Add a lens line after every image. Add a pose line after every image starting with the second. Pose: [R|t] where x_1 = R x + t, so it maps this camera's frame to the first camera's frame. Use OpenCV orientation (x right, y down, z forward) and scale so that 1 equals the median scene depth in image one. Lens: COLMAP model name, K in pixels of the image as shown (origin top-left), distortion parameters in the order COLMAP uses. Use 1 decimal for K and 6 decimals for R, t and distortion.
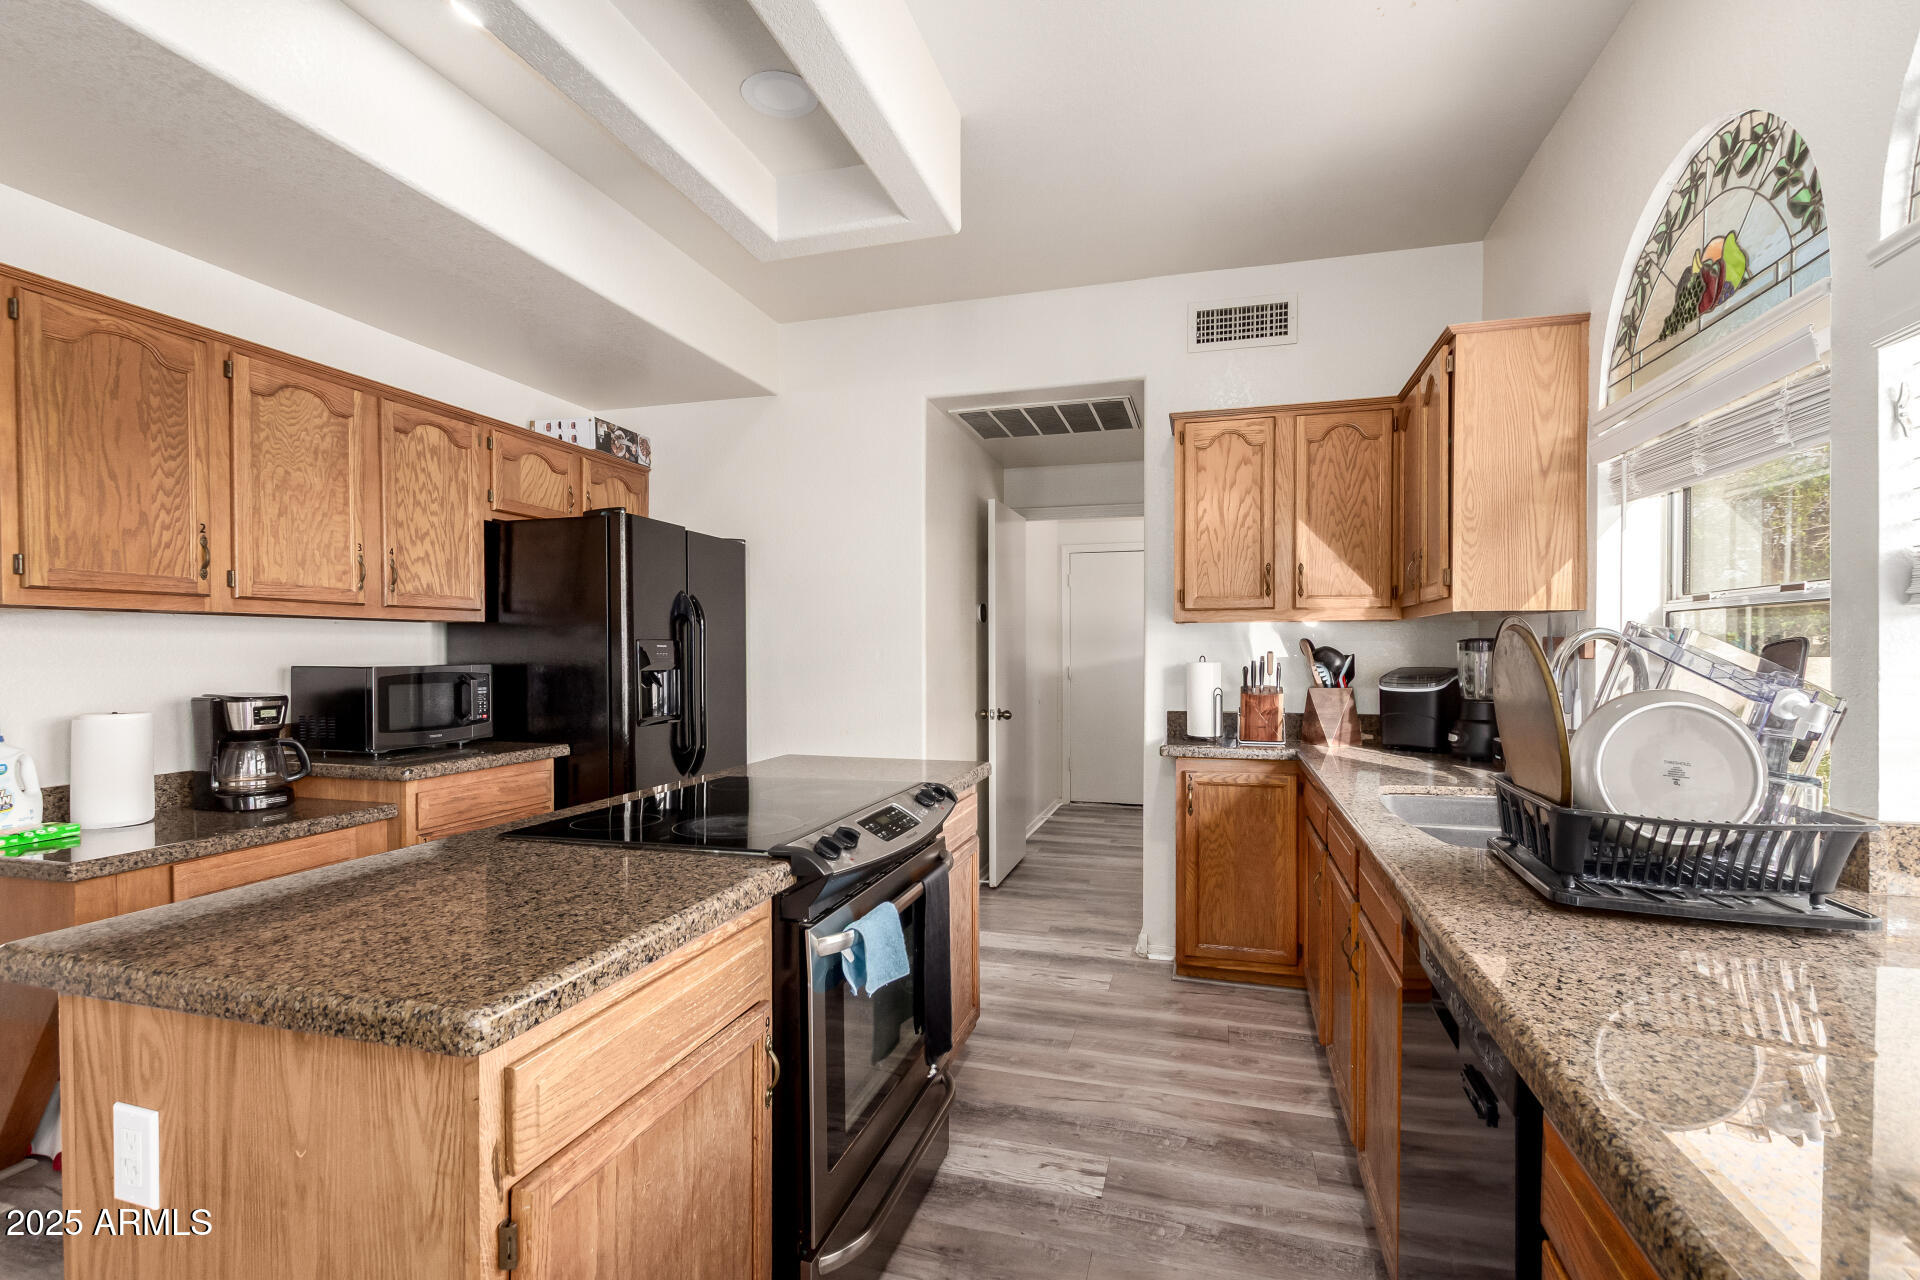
lens RADIAL K [[890.5, 0, 956.2], [0, 890.5, 652.1], [0, 0, 1]] dist [0.000705, -0.000864]
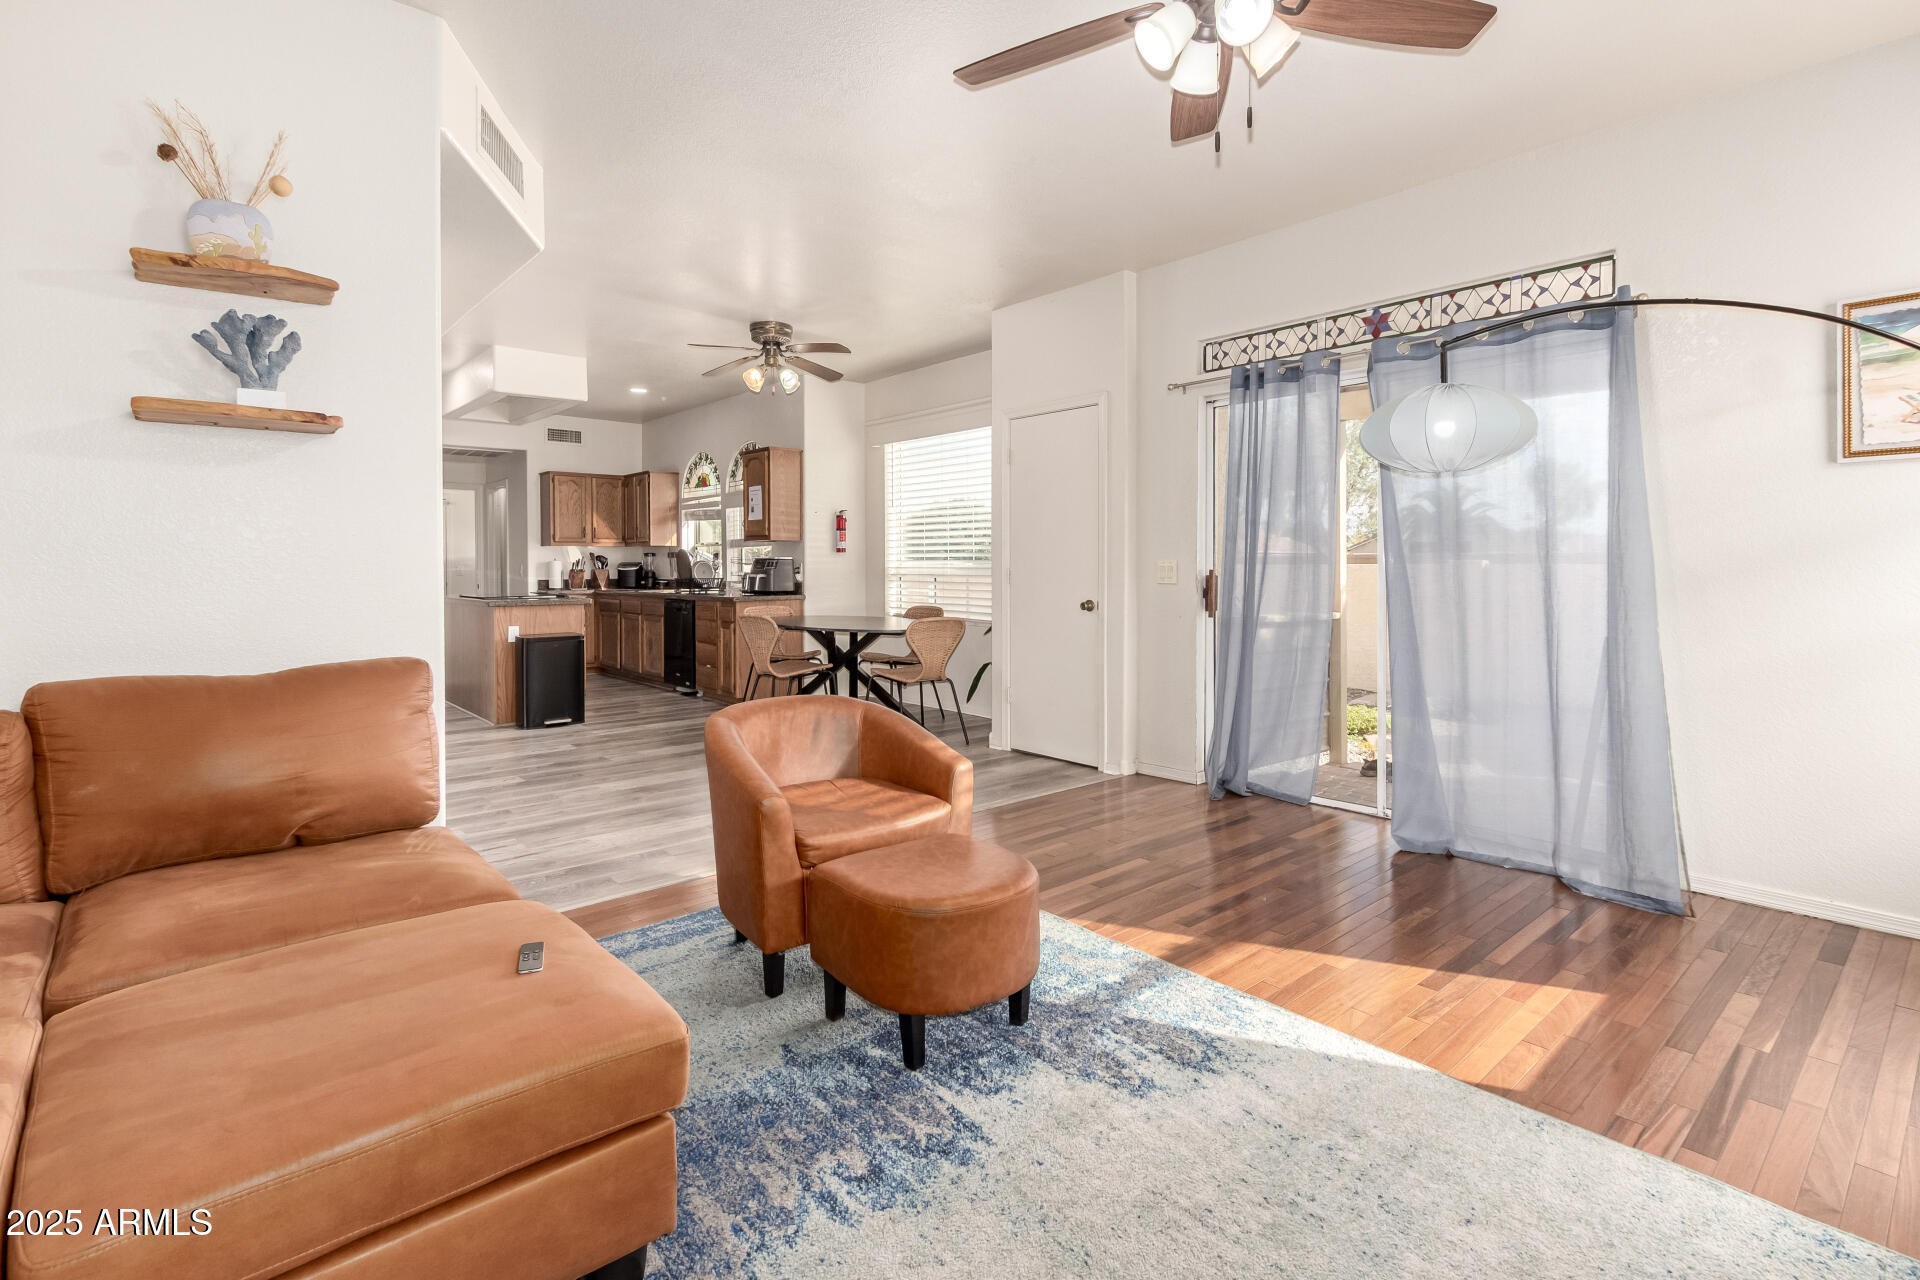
lens RADIAL K [[890.5, 0, 965.0], [0, 890.5, 568.4], [0, 0, 1]] dist [0.000705, -0.000864]
pose [[0.543544, -0.004282, 0.839370, -1.388351], [0.004482, 0.999988, 0.002199, 0.035395], [-0.839369, 0.002567, 0.543556, -1.601940]]
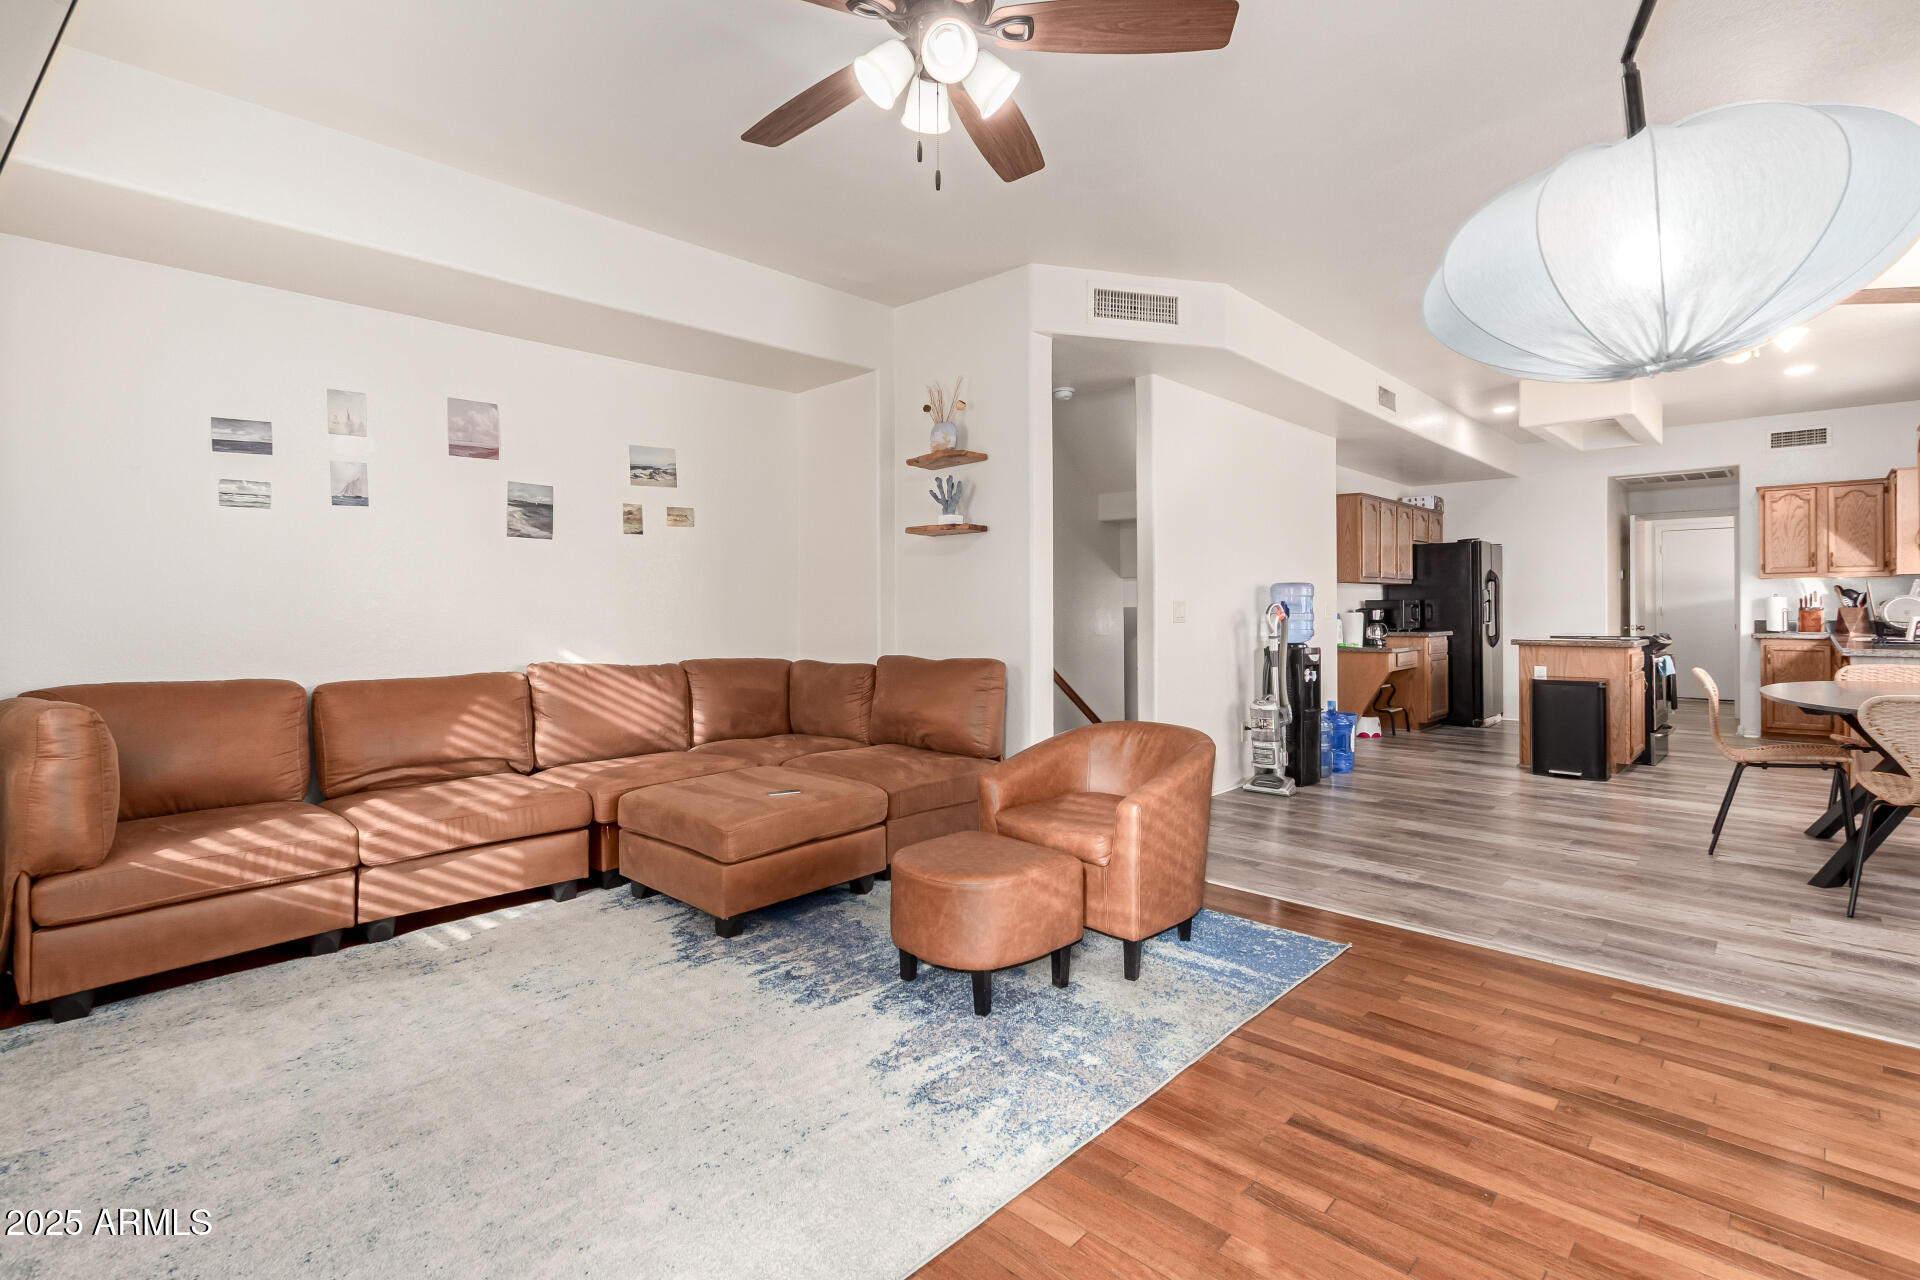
lens RADIAL K [[890.5, 0, 961.1], [0, 890.5, 604.7], [0, 0, 1]] dist [0.000705, -0.000864]
pose [[0.887344, -0.005193, -0.461079, -0.508542], [0.002740, 0.999978, -0.005990, 0.039587], [0.461101, 0.004052, 0.887339, -1.930947]]
